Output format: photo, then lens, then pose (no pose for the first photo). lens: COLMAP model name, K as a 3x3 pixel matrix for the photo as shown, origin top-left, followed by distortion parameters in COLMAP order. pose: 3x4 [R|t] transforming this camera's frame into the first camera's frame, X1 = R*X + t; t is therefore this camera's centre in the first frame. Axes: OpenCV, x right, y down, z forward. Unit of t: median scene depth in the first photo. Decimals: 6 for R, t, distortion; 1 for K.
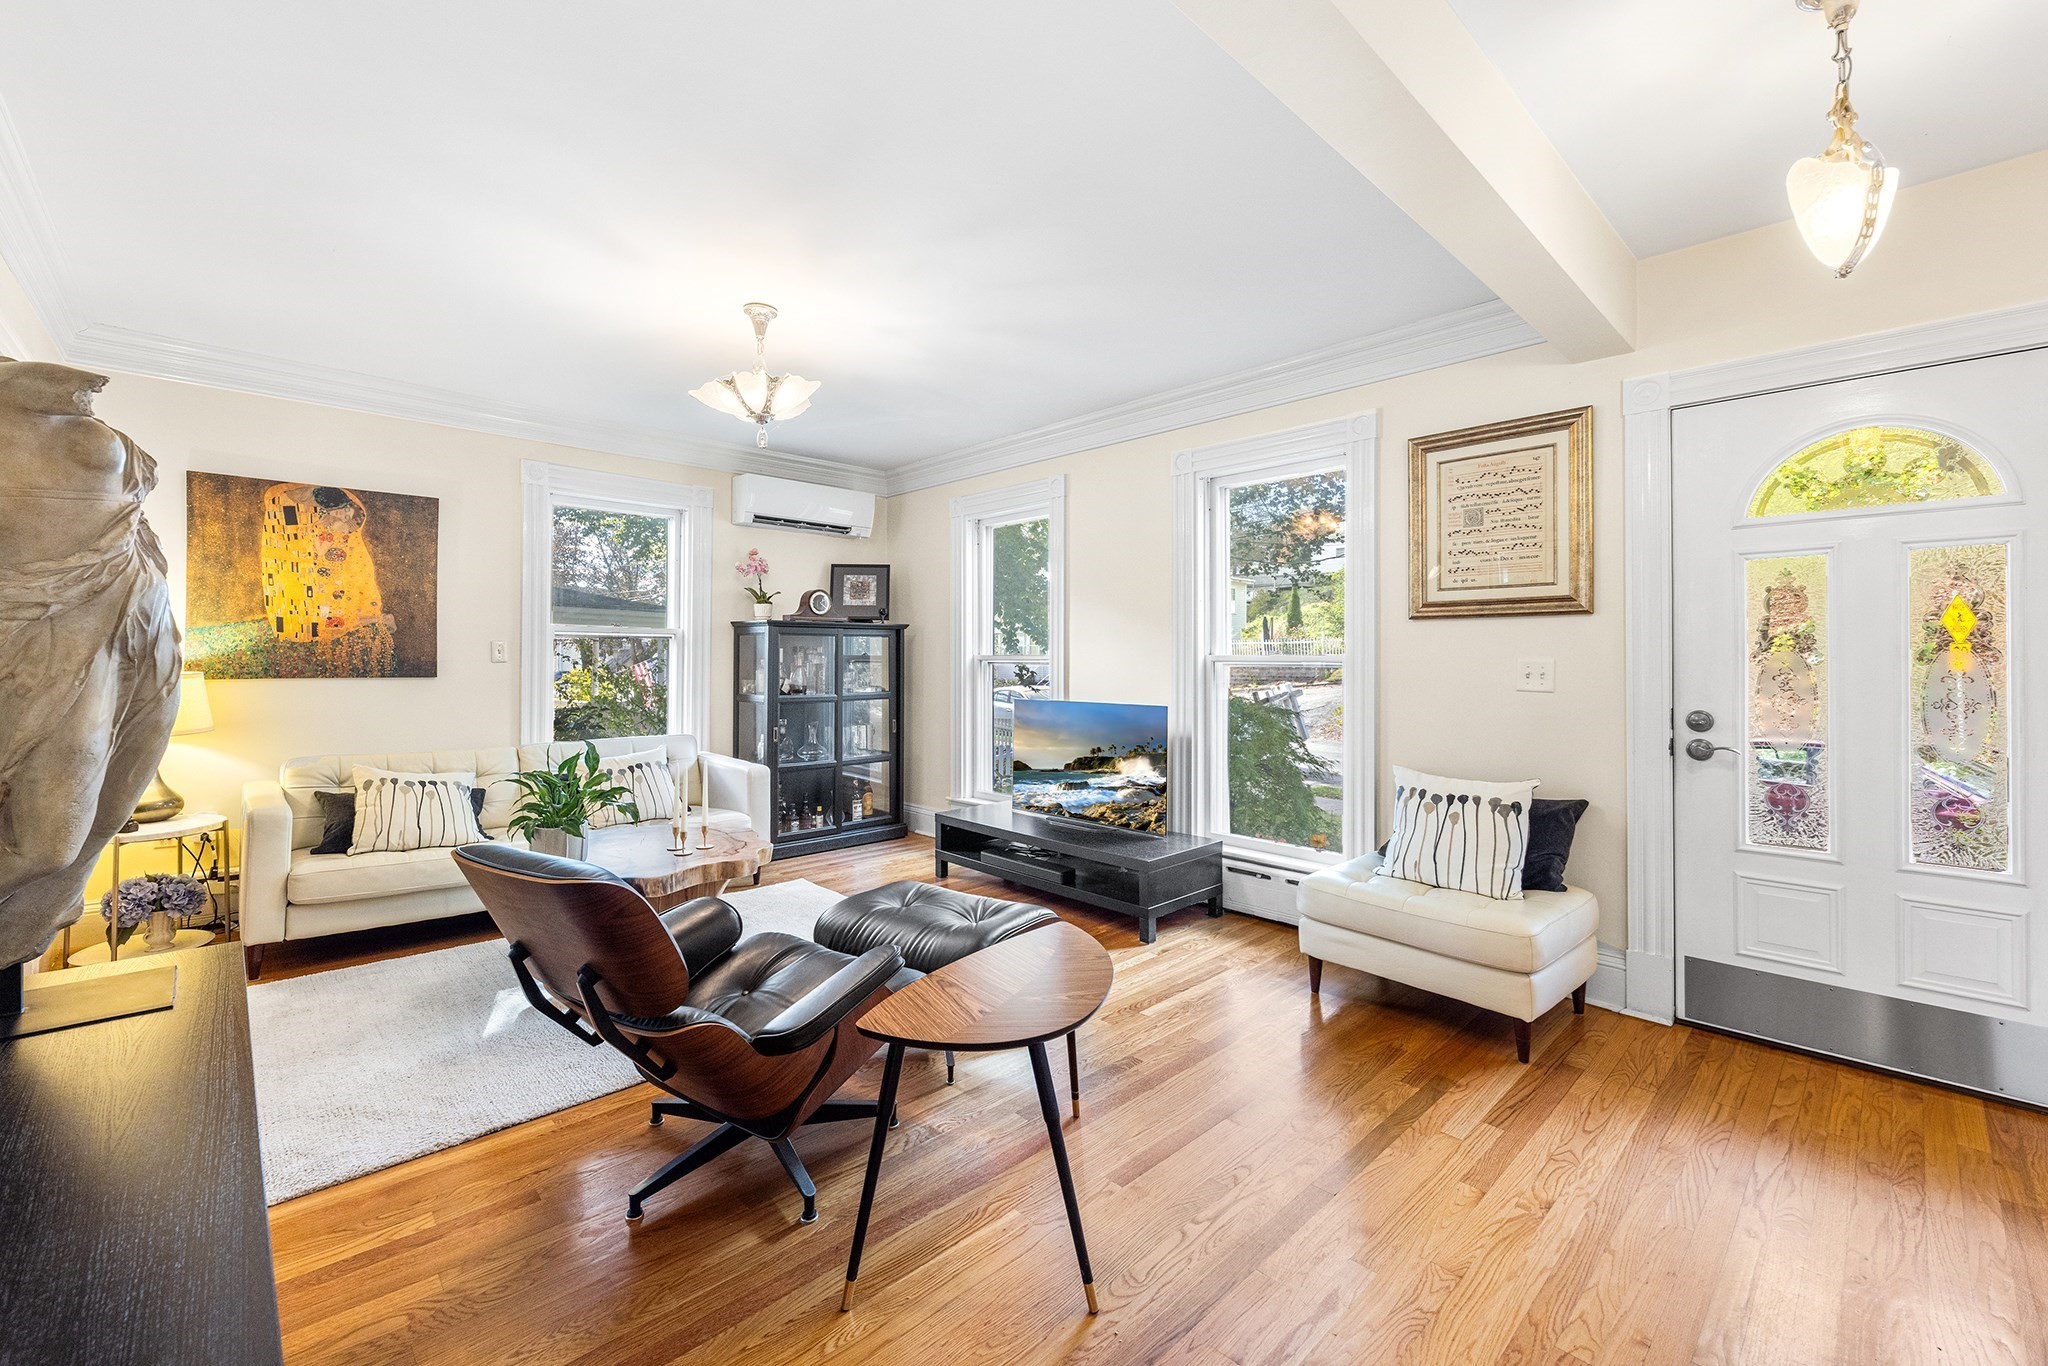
lens RADIAL K [[834.7, 0, 1031.2], [0, 834.7, 654.1], [0, 0, 1]] dist [0.007310, -0.000075]
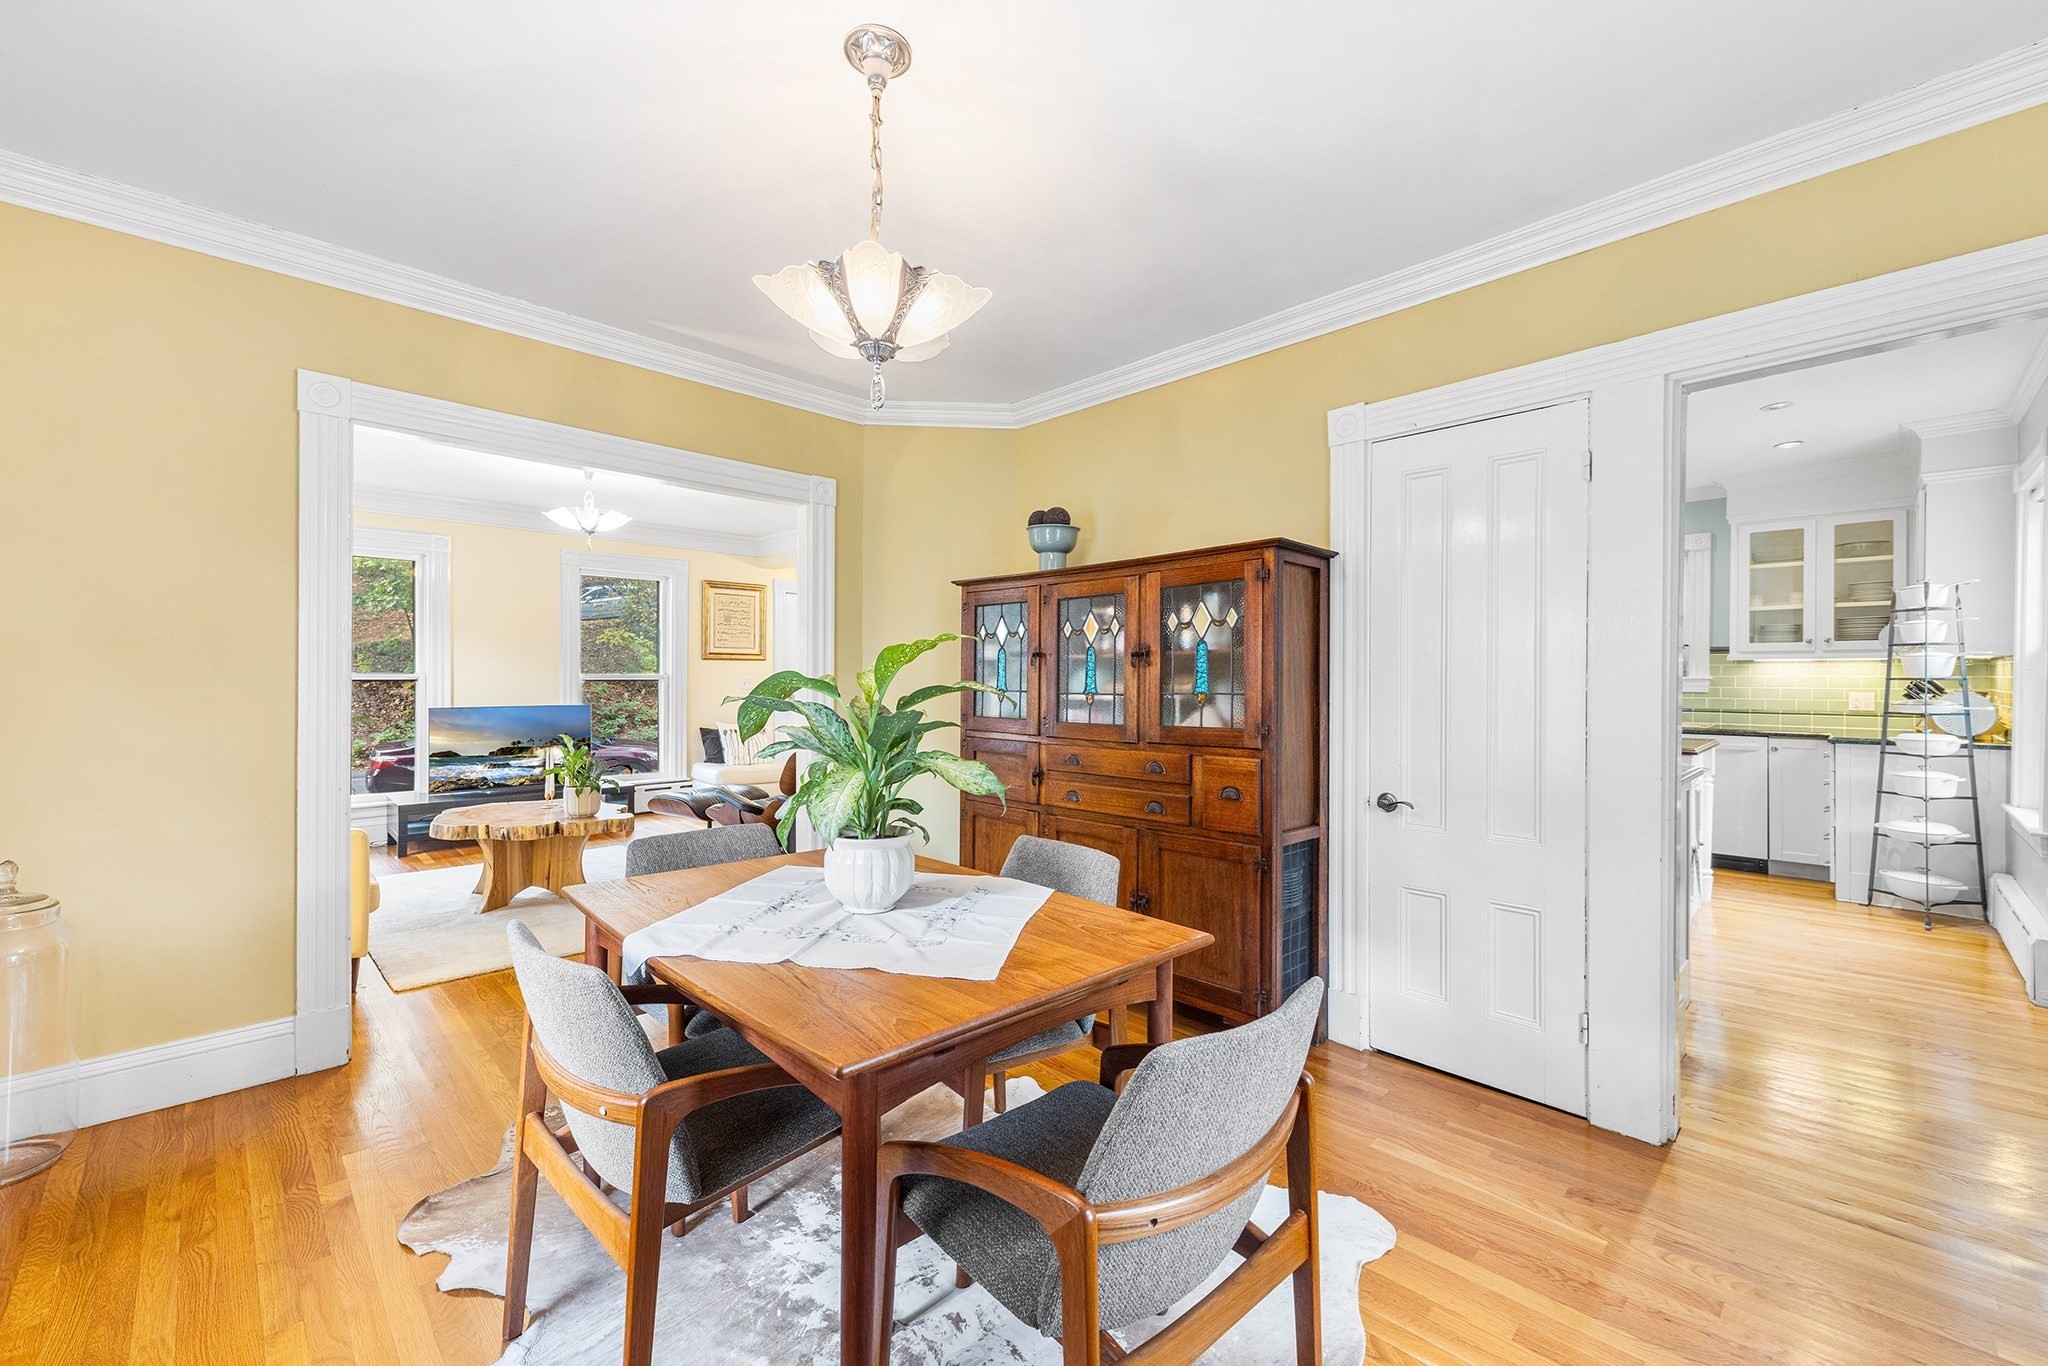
lens RADIAL K [[834.7, 0, 1026.5], [0, 834.7, 683.6], [0, 0, 1]] dist [0.007310, -0.000075]
pose [[-0.023687, -0.016759, 0.999579, -1.405380], [-0.008161, 0.999829, 0.016570, -0.016448], [-0.999686, -0.007765, -0.023820, 0.140065]]
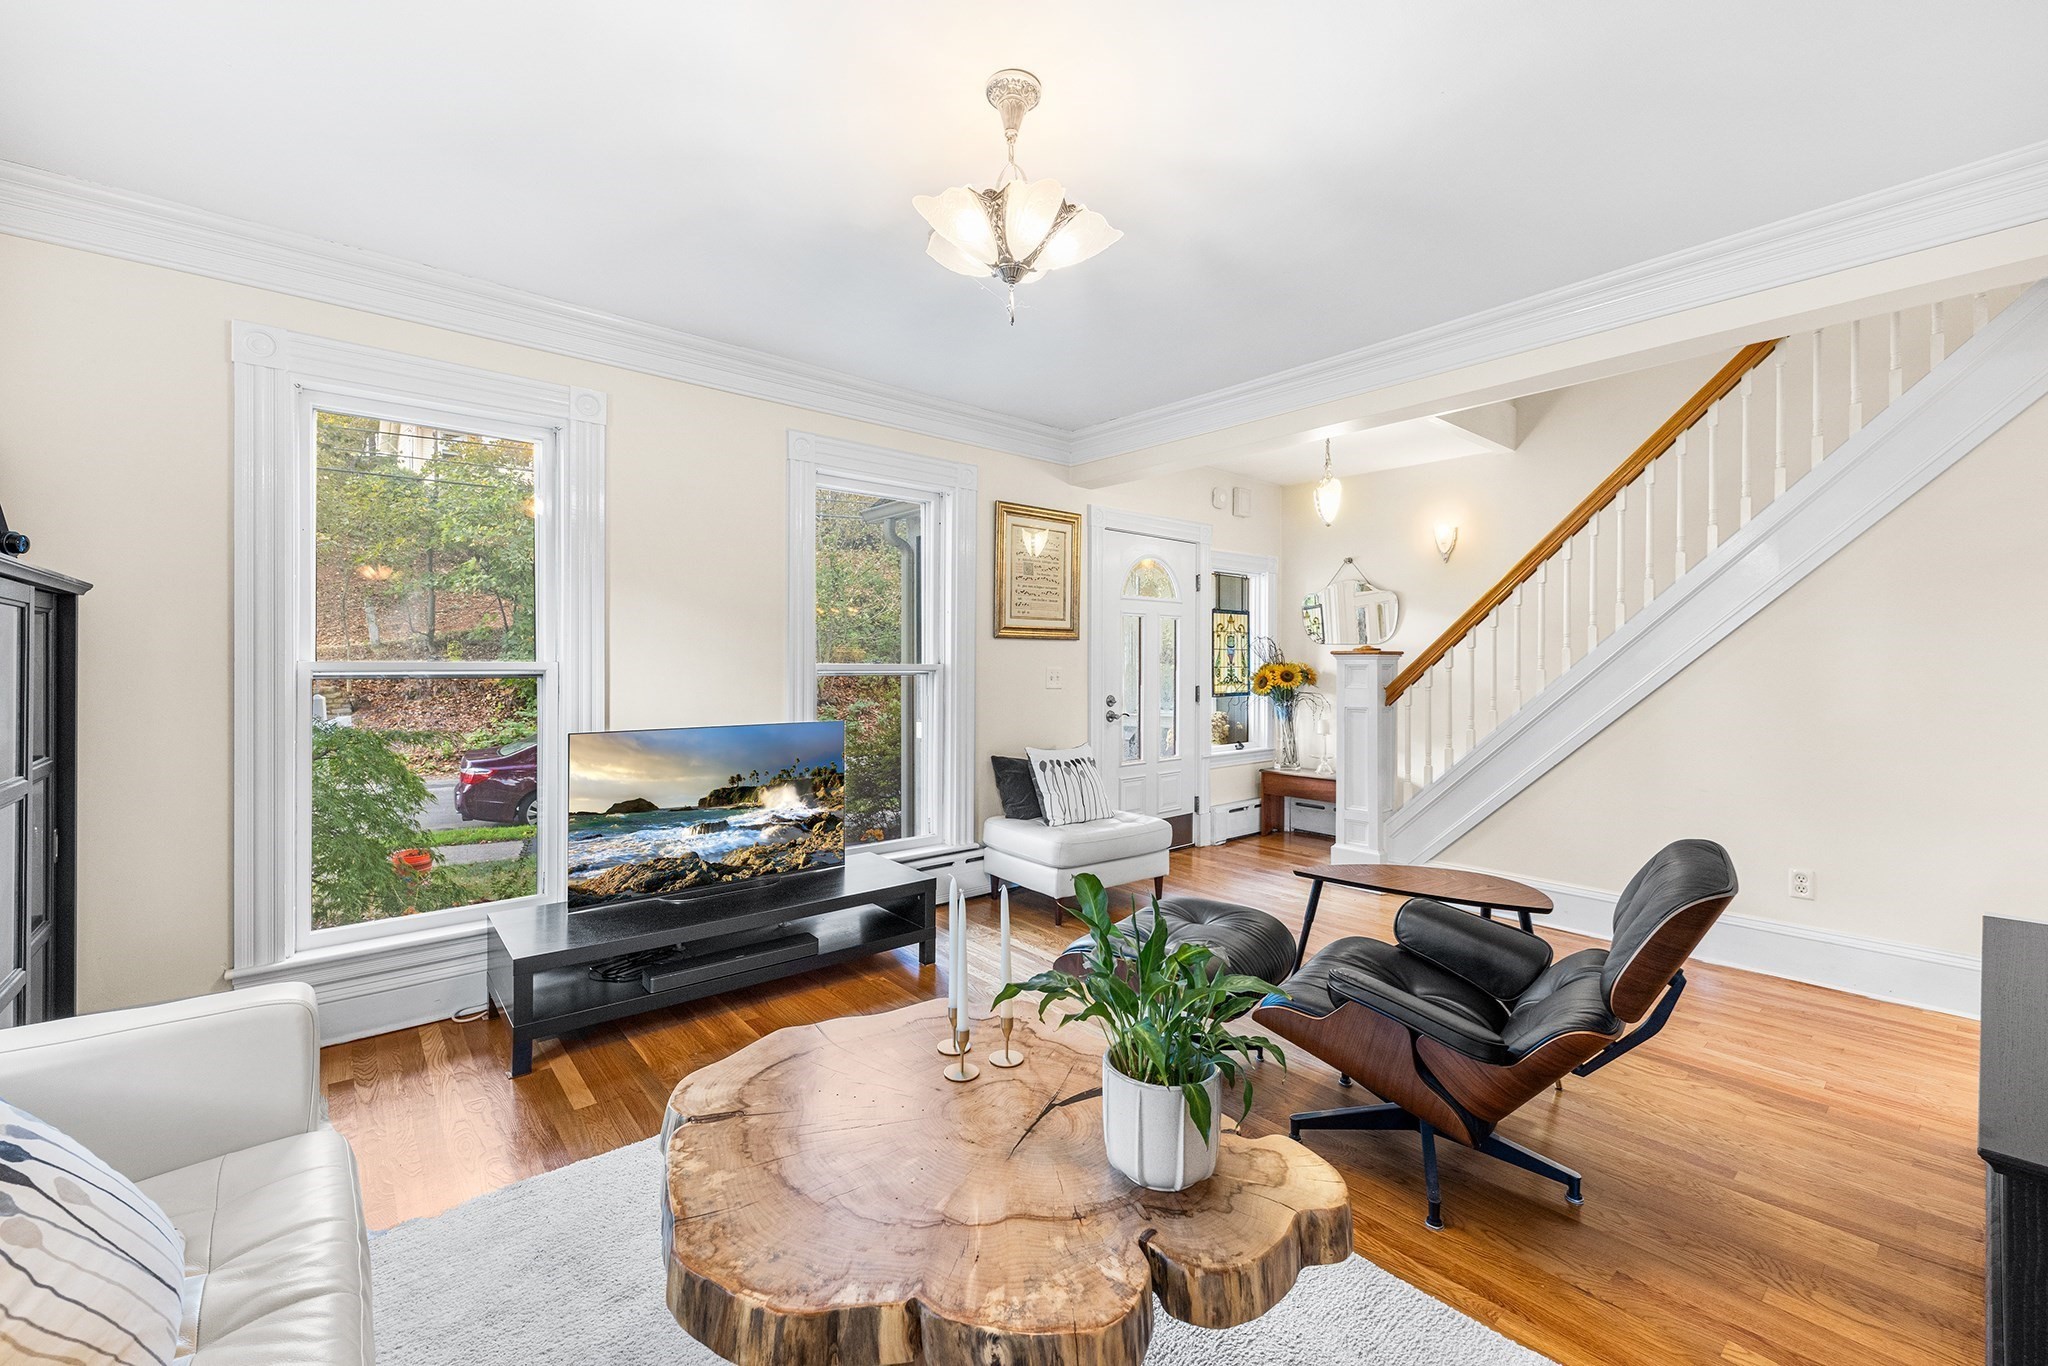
lens RADIAL K [[834.7, 0, 965.8], [0, 834.7, 684.2], [0, 0, 1]] dist [0.007310, -0.000075]
pose [[0.086753, -0.012029, 0.996157, -0.681147], [-0.013649, 0.999819, 0.013262, 0.014055], [-0.996136, -0.014747, 0.086573, 0.718266]]
